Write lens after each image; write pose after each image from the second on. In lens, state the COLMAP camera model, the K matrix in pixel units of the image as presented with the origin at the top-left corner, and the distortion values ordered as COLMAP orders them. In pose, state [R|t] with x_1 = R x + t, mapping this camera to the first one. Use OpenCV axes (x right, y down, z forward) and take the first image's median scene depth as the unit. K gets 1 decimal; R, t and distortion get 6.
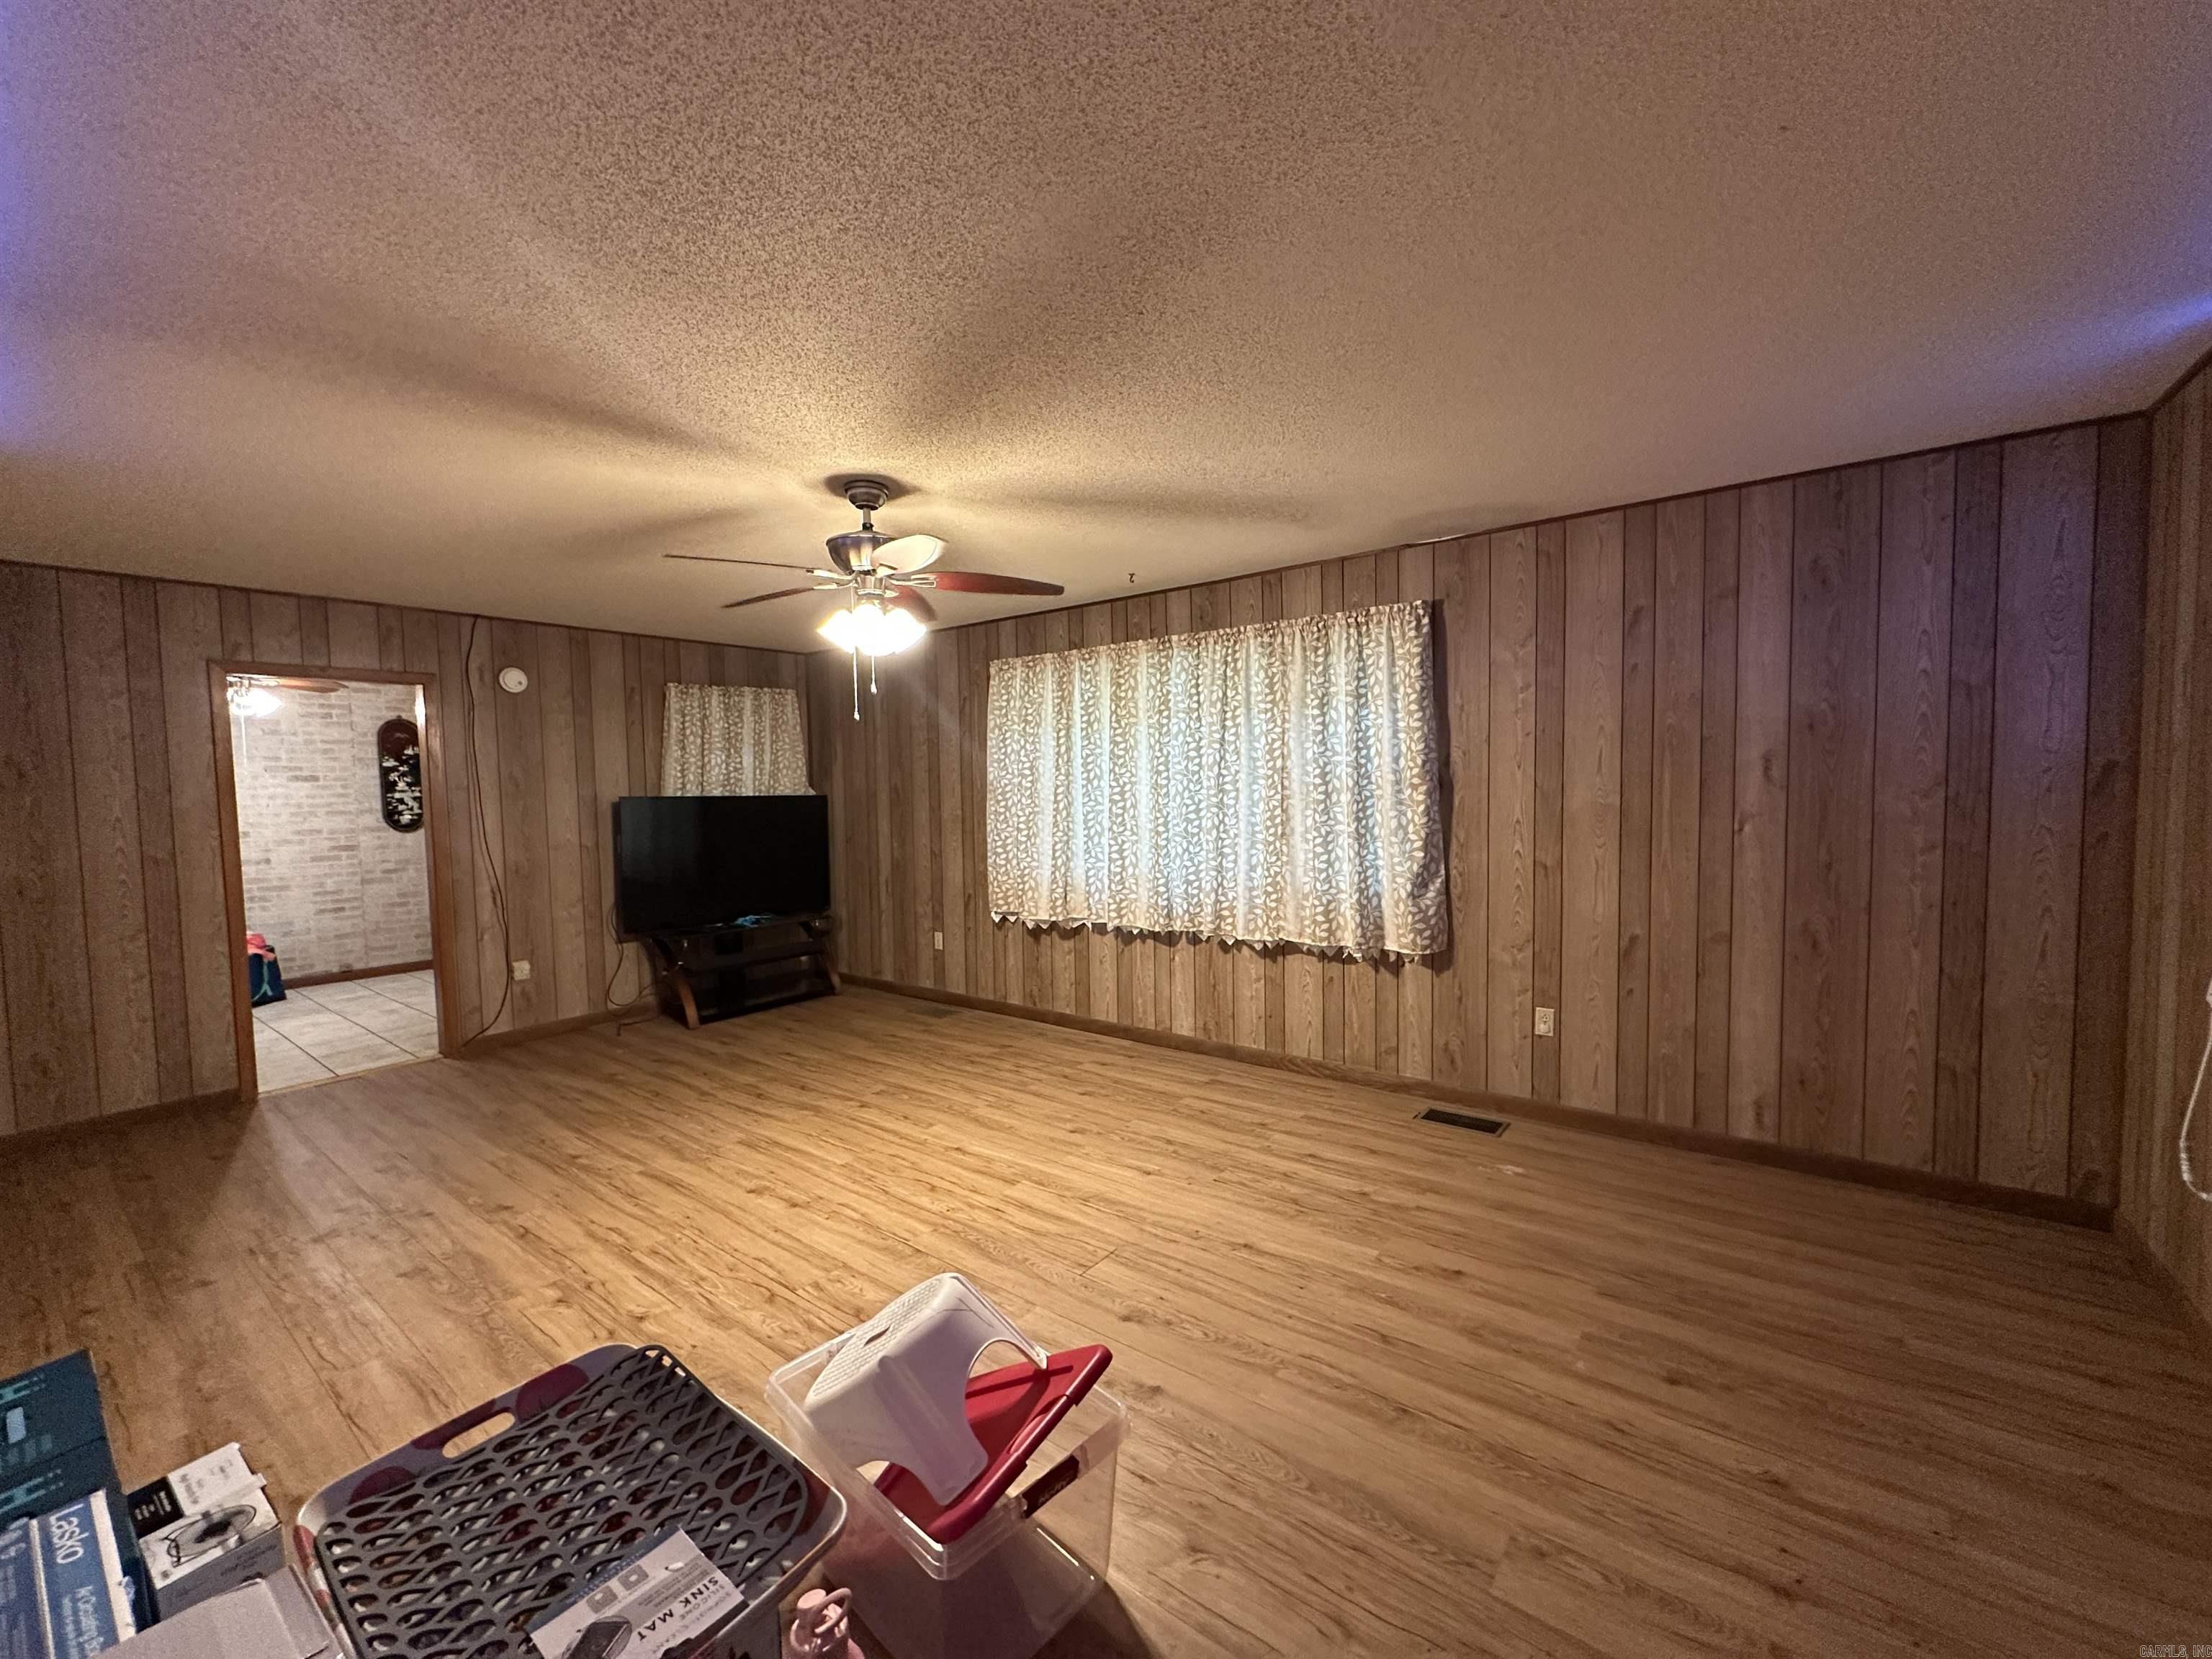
lens RADIAL K [[884.7, 0, 1100.7], [0, 884.7, 833.3], [0, 0, 1]] dist [0.001048, 0.000237]
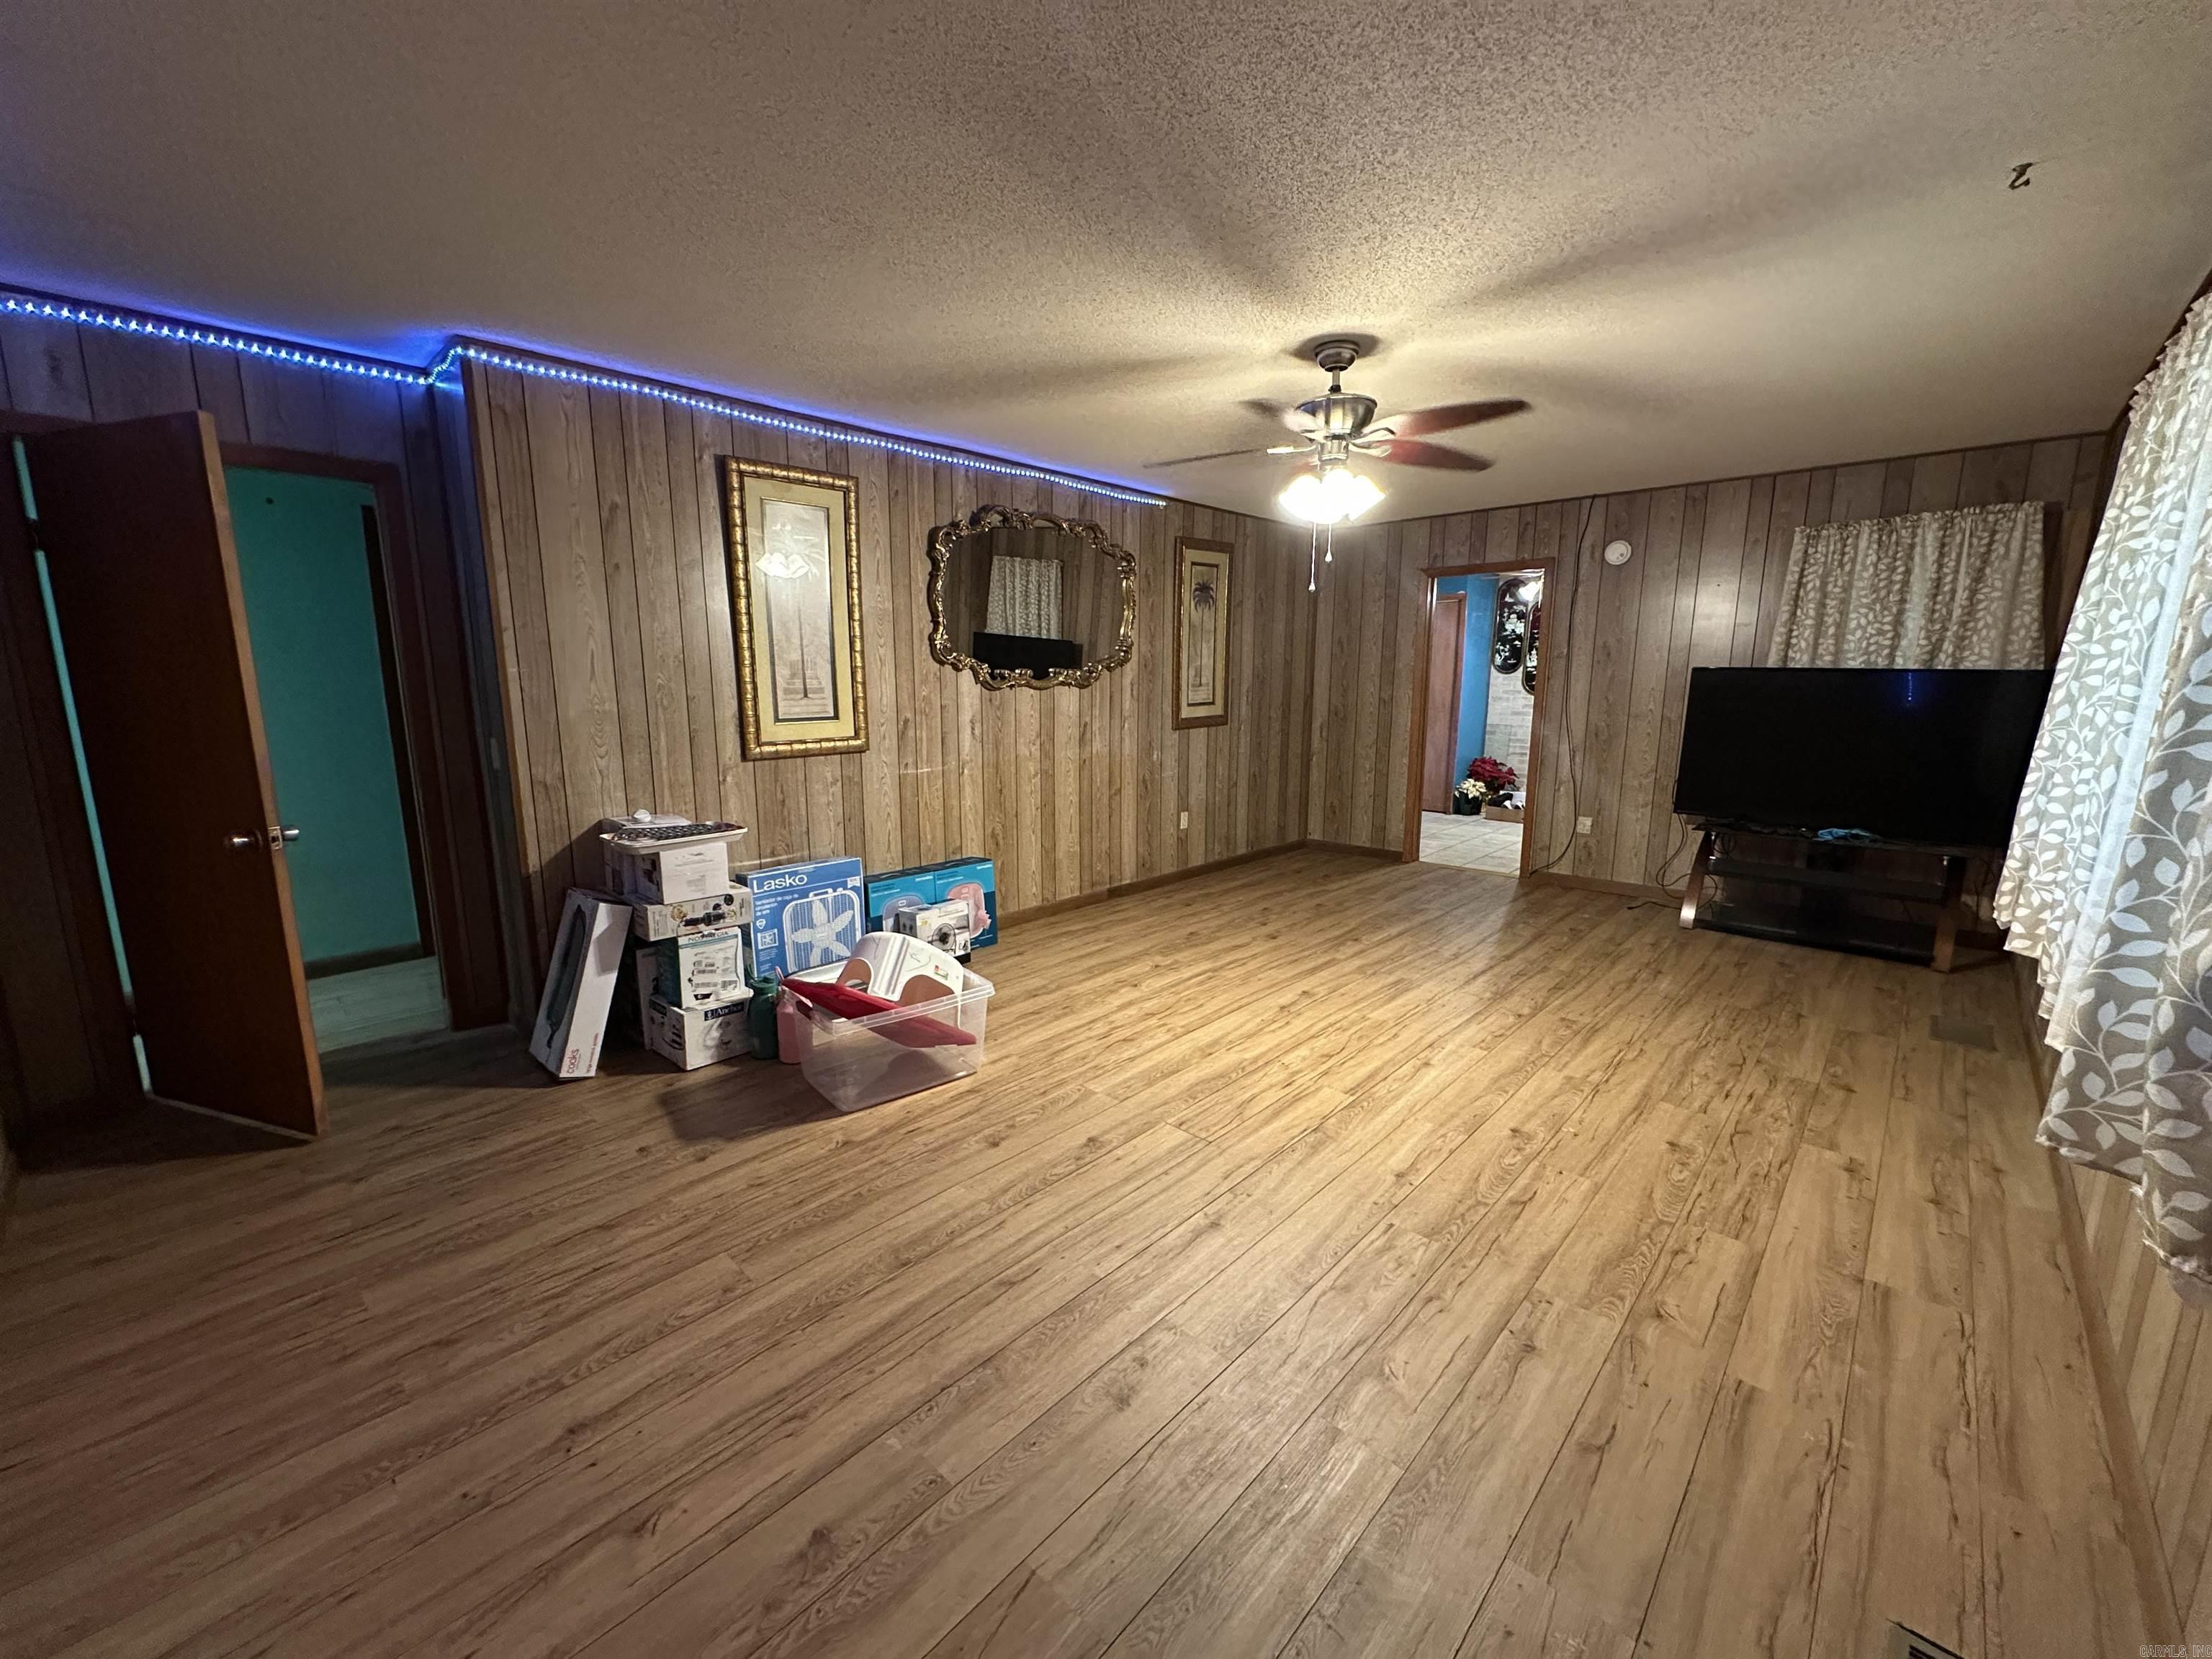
lens RADIAL K [[884.7, 0, 1102.7], [0, 884.7, 823.6], [0, 0, 1]] dist [0.001048, 0.000237]
pose [[-0.107927, 0.186581, -0.976493, 0.694912], [-0.053411, 0.979724, 0.193102, -0.038999], [0.992723, 0.072996, -0.095773, 0.726189]]
